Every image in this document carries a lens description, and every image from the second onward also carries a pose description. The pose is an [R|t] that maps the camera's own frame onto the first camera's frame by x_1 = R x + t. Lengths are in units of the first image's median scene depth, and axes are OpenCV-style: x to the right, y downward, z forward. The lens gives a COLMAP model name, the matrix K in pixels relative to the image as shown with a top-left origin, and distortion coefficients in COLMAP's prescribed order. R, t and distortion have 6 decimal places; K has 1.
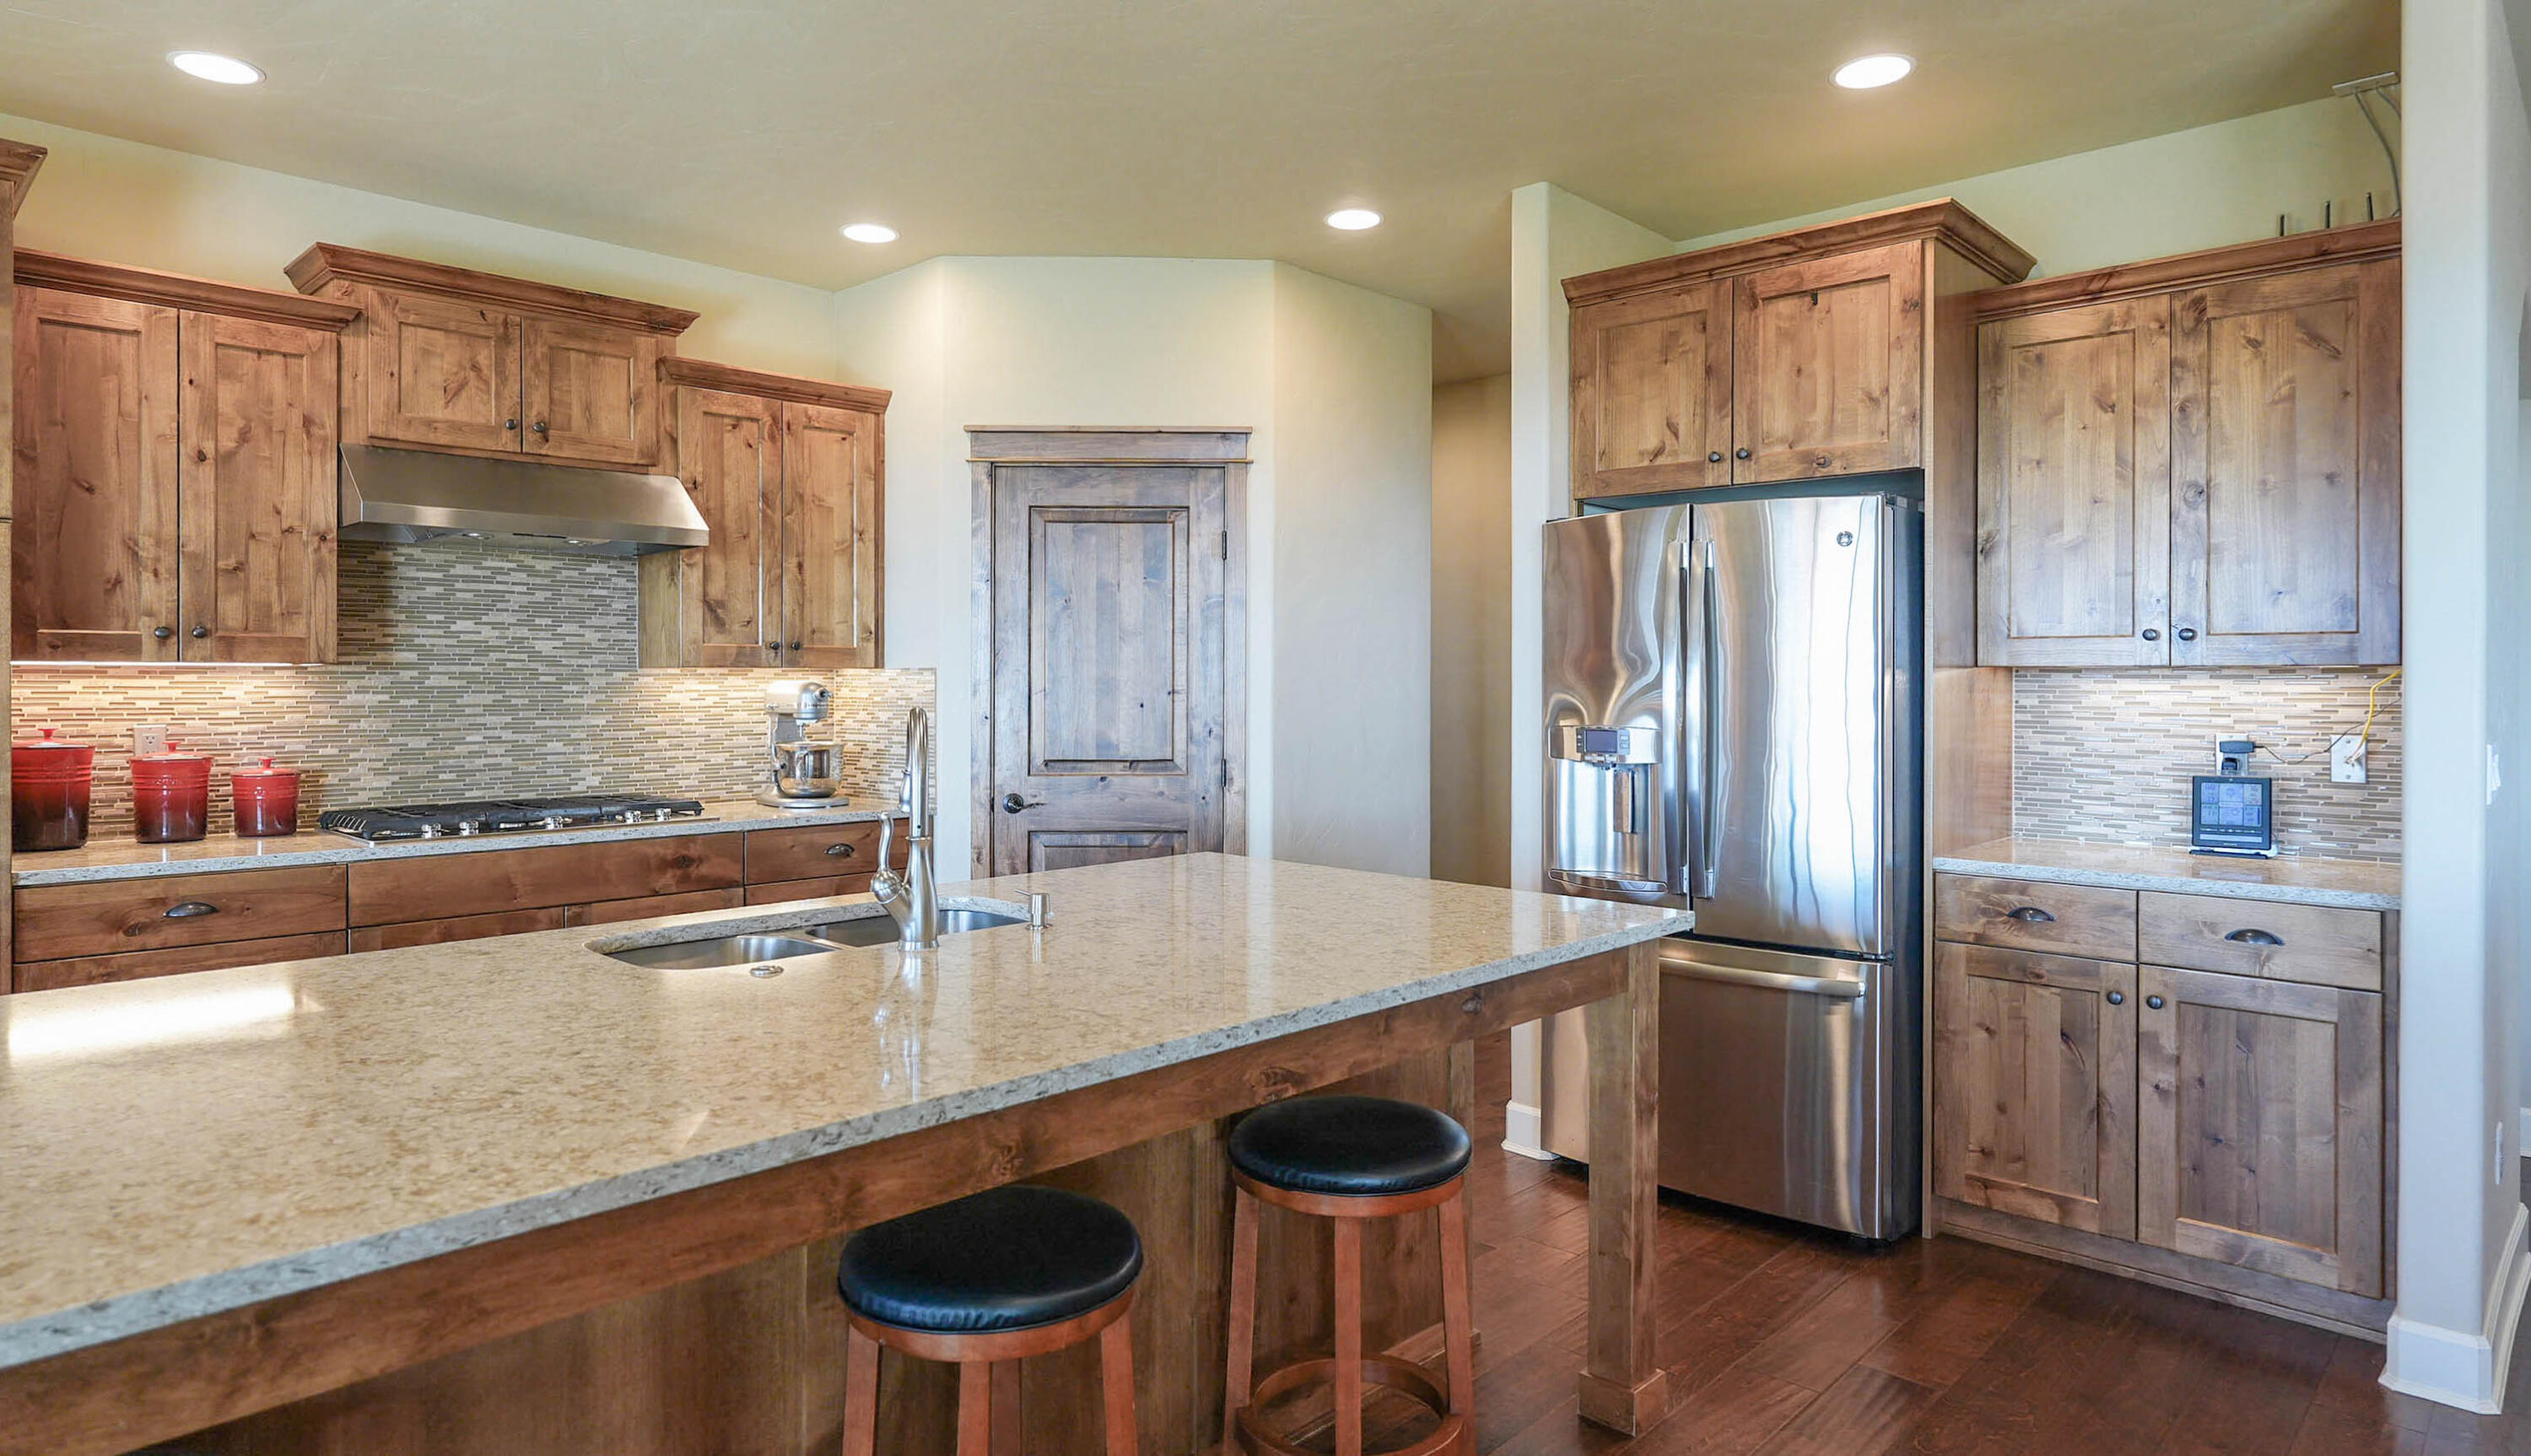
lens RADIAL K [[1436.4, 0, 1267.6], [0, 1436.4, 660.7], [0, 0, 1]] dist [0.000206, -0.000139]
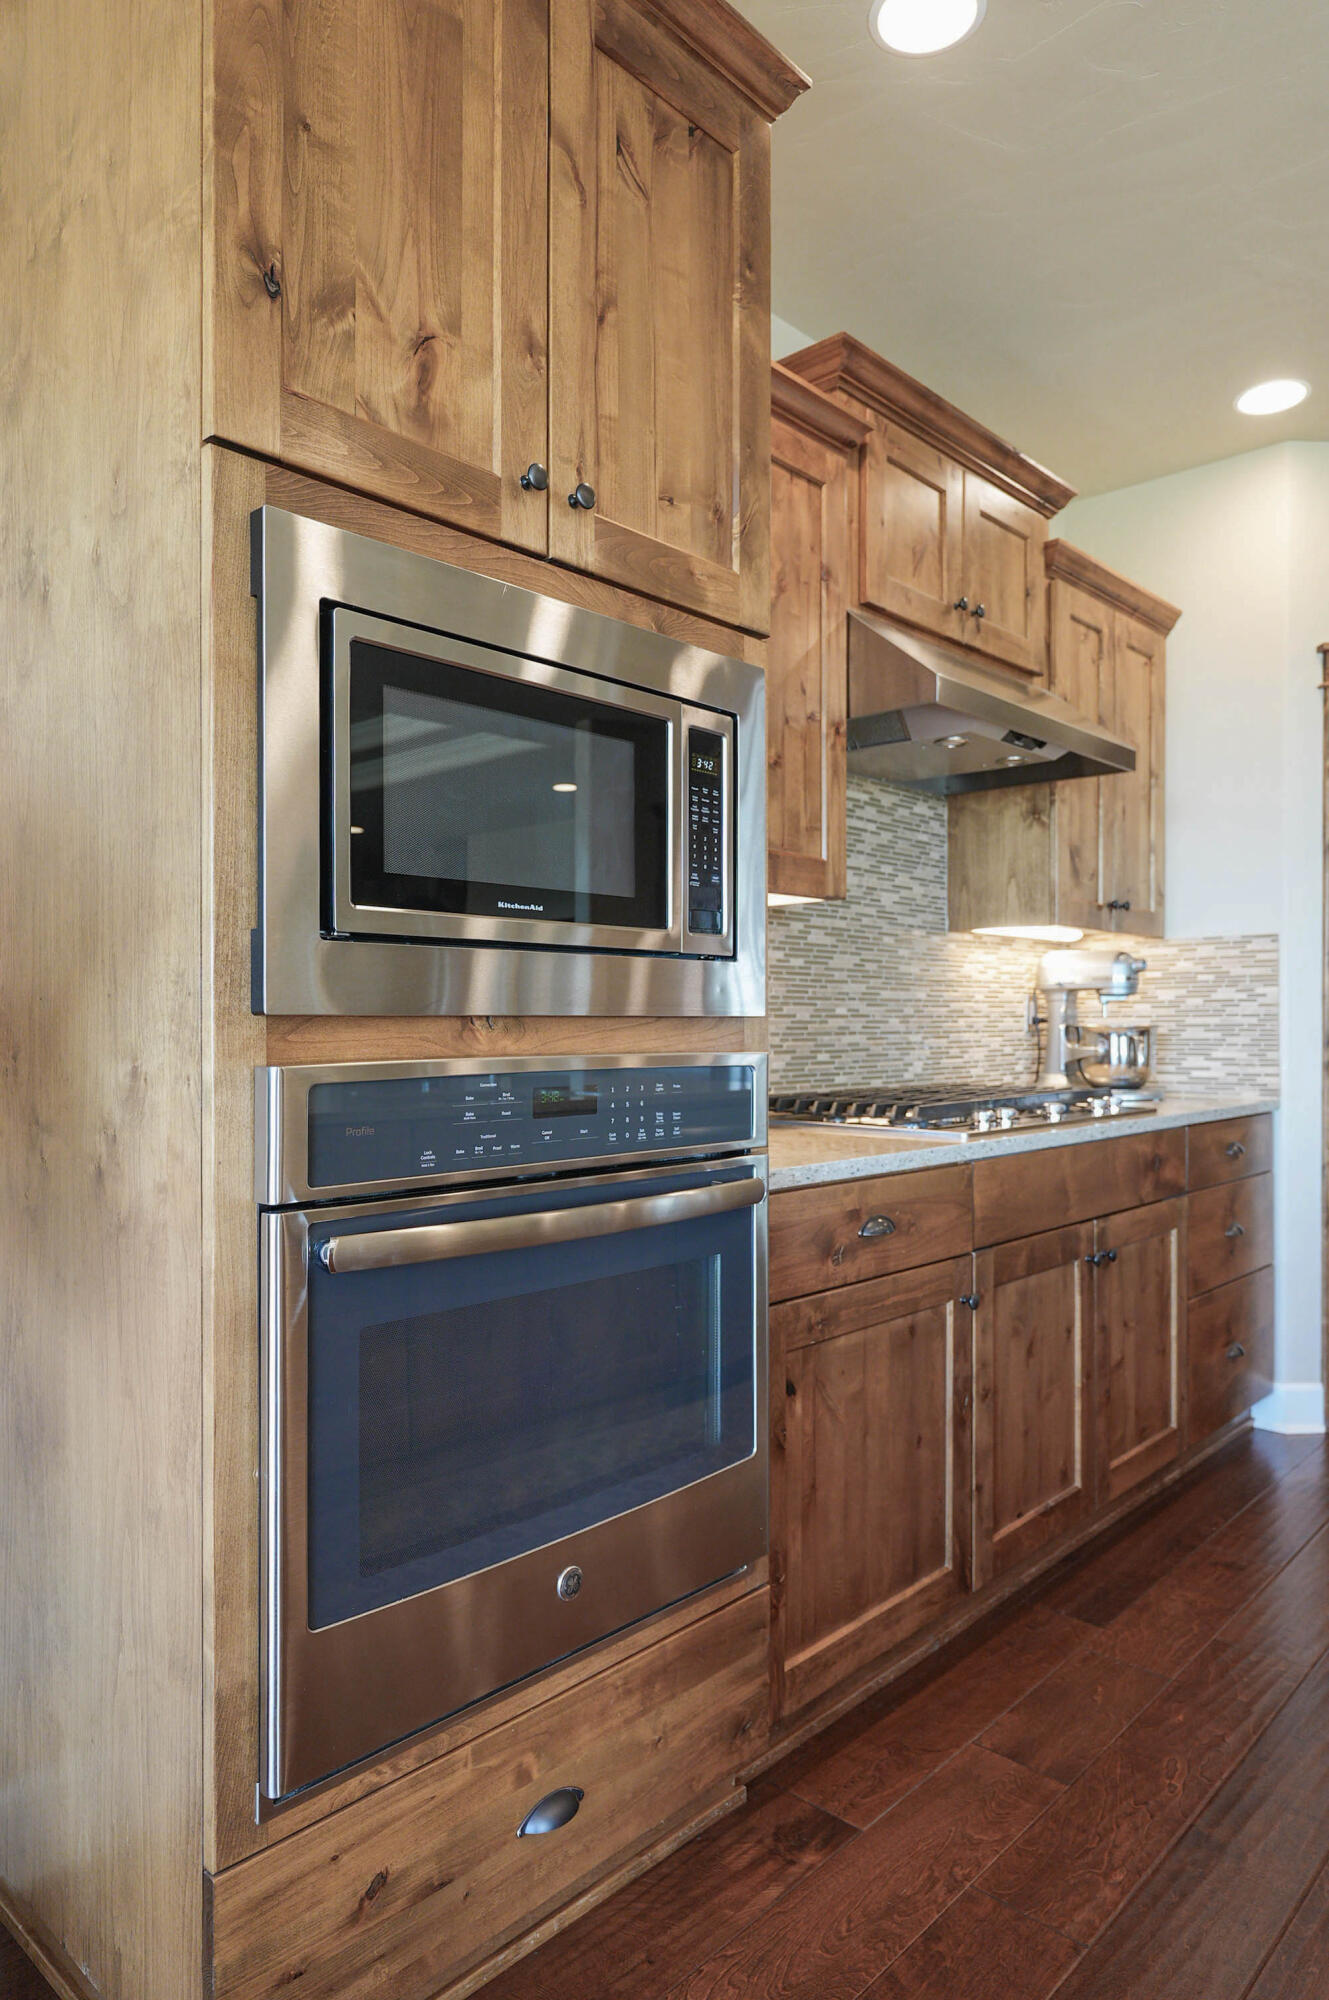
lens RADIAL K [[1257.3, 0, 664.5], [0, 1257.3, 1000.0], [0, 0, 1]] dist [0.003591, 0.000364]
pose [[0.999823, -0.001274, 0.018792, -0.663355], [0.001324, 0.999996, -0.002639, 0.049841], [-0.018788, 0.002664, 0.999820, 0.300505]]
